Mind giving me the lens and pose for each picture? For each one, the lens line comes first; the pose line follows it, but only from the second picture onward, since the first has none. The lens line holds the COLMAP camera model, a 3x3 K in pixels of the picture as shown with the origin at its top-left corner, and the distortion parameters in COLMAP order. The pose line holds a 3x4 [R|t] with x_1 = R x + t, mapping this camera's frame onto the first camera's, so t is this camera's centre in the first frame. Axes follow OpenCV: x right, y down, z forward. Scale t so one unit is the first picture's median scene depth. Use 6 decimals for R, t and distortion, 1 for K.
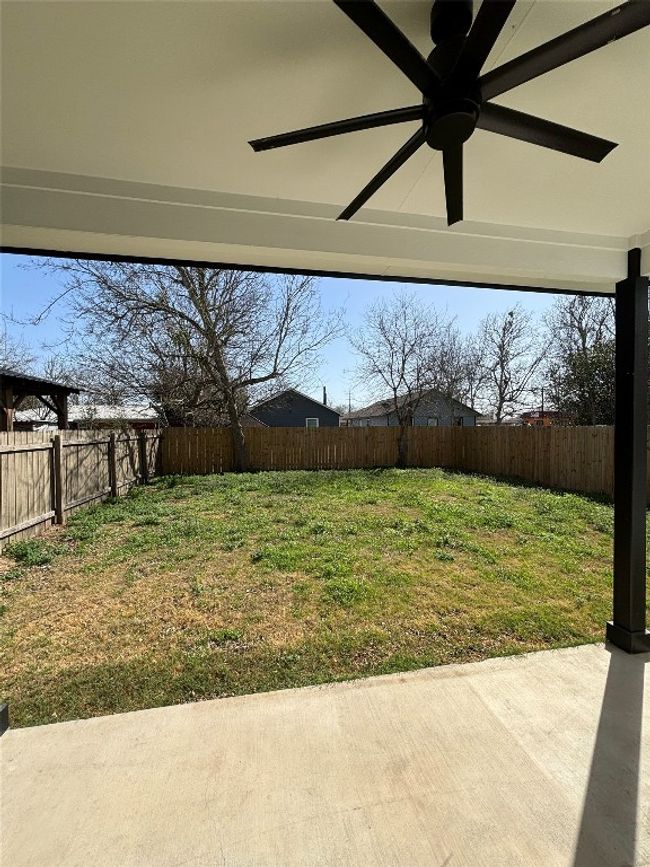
lens RADIAL K [[349.9, 0, 326.1], [0, 349.9, 432.4], [0, 0, 1]] dist [0.004804, 0.000547]
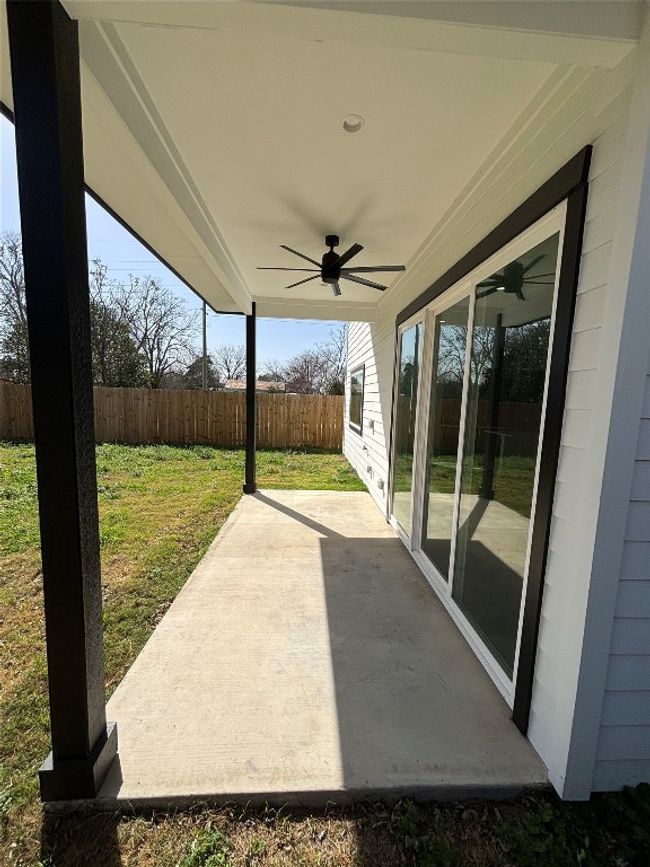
lens RADIAL K [[349.9, 0, 325.1], [0, 349.9, 436.2], [0, 0, 1]] dist [0.004804, 0.000547]
pose [[0.134642, -0.102244, 0.985605, -1.205344], [-0.016047, 0.994307, 0.105339, 0.044445], [-0.990764, -0.029999, 0.132235, 0.290132]]
